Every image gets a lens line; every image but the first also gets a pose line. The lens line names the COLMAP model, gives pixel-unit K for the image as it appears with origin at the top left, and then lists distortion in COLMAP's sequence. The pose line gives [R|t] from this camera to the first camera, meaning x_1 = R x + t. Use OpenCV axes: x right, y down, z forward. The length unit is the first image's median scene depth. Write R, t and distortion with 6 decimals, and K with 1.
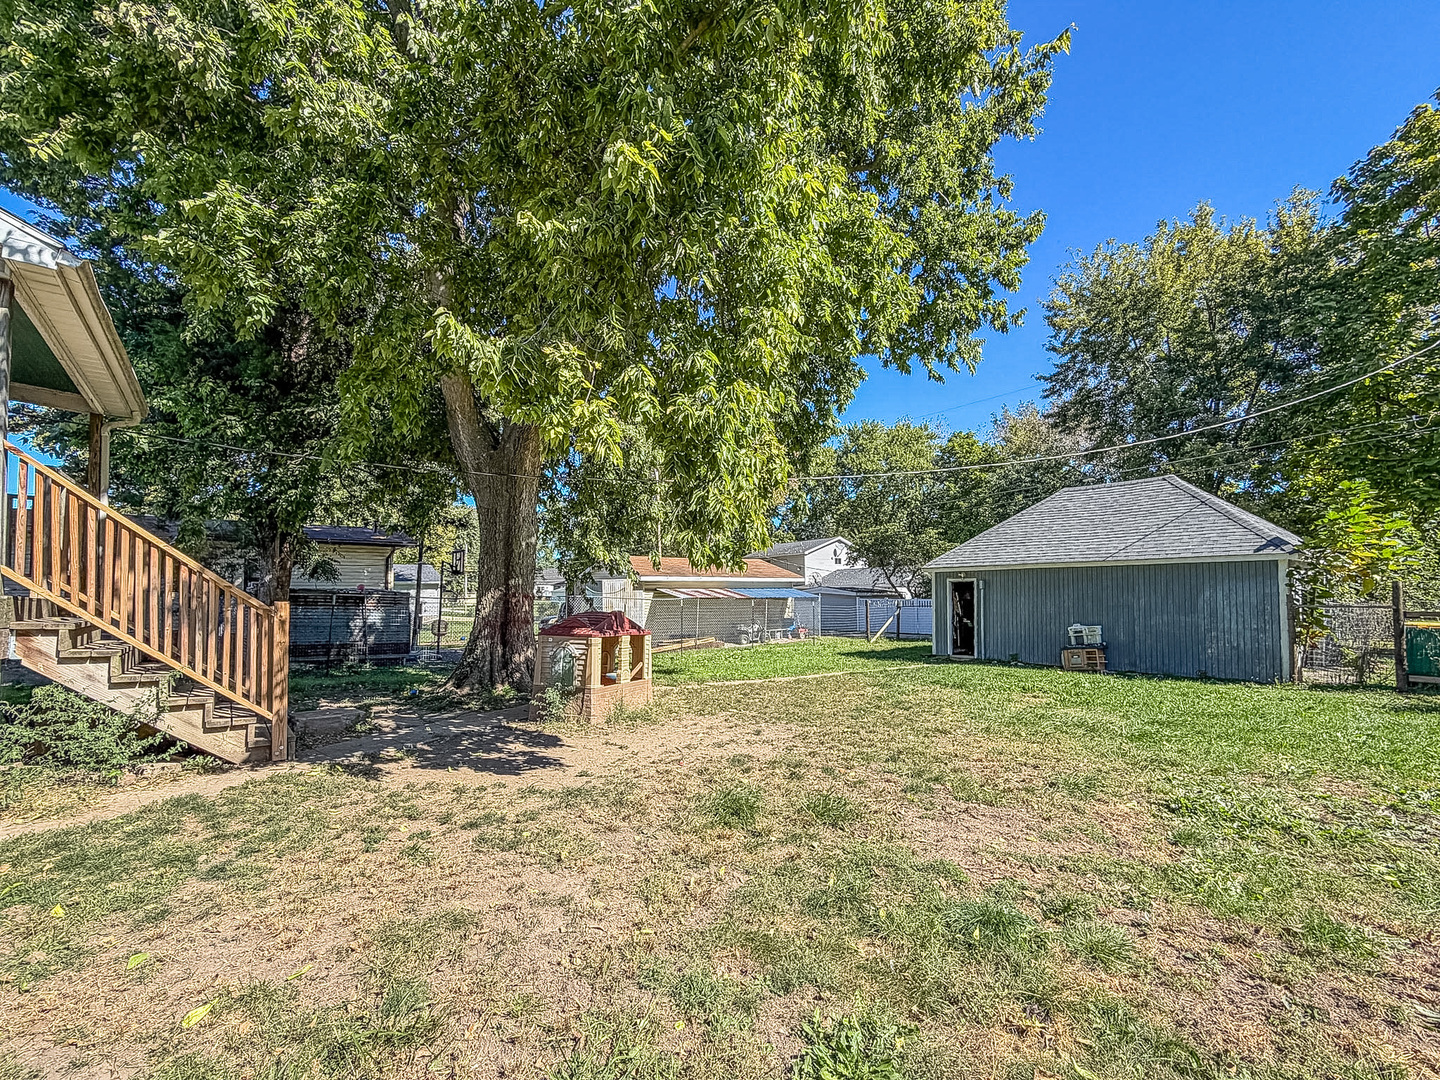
lens RADIAL K [[603.5, 0, 723.1], [0, 603.5, 547.6], [0, 0, 1]] dist [0.000339, 0.000242]
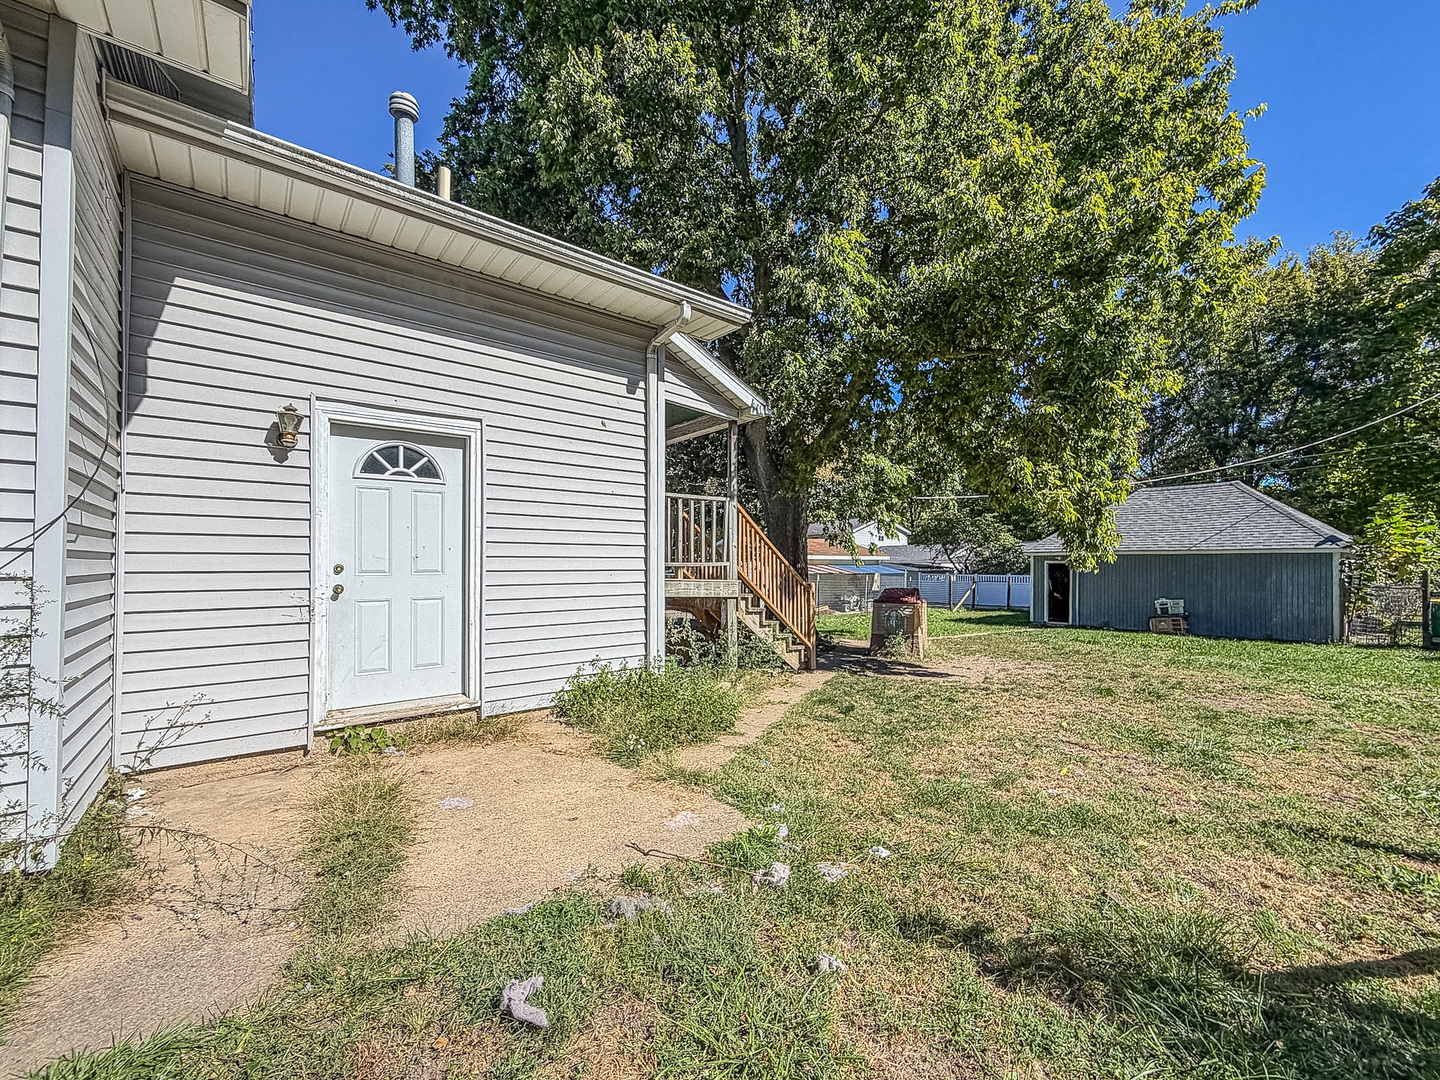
lens RADIAL K [[581.1, 0, 721.9], [0, 581.1, 536.2], [0, 0, 1]] dist [0.001583, 0.000352]
pose [[0.999801, 0.007747, -0.018375, -0.363131], [-0.007259, 0.999622, 0.026499, -0.034829], [0.018573, -0.026360, 0.999480, -0.277964]]
